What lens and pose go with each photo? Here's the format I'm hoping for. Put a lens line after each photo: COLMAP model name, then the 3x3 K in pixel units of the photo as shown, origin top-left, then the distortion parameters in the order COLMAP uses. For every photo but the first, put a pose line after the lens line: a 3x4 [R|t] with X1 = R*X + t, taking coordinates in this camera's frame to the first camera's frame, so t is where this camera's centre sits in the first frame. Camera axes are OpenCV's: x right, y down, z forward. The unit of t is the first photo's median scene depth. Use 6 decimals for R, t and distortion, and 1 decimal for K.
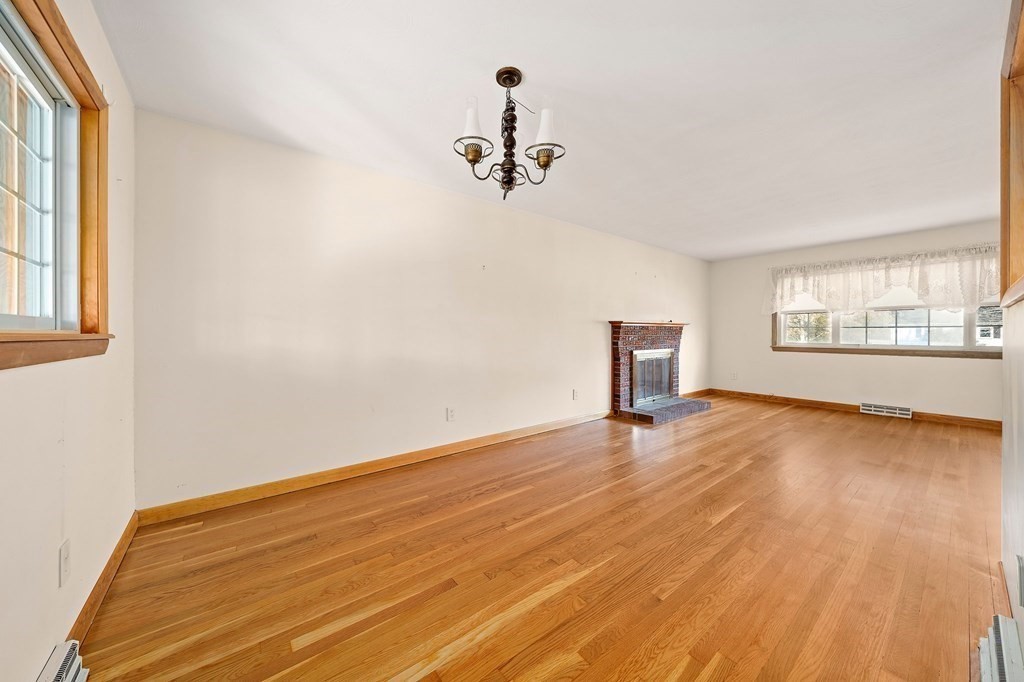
lens RADIAL K [[355.7, 0, 502.1], [0, 355.7, 336.7], [0, 0, 1]] dist [-0.004419, 0.000651]
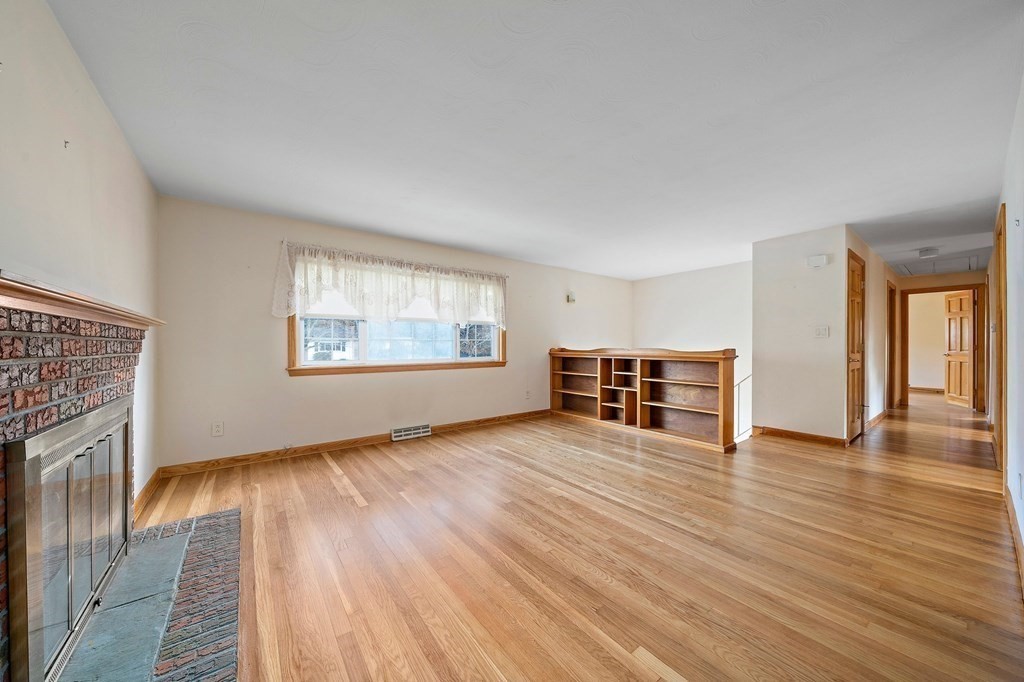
lens RADIAL K [[355.7, 0, 514.8], [0, 355.7, 343.1], [0, 0, 1]] dist [-0.004419, 0.000651]
pose [[0.002503, 0.008643, 0.999960, 0.150631], [0.013912, 0.999866, -0.008677, -0.006916], [-0.999900, 0.013933, 0.002382, 0.634655]]
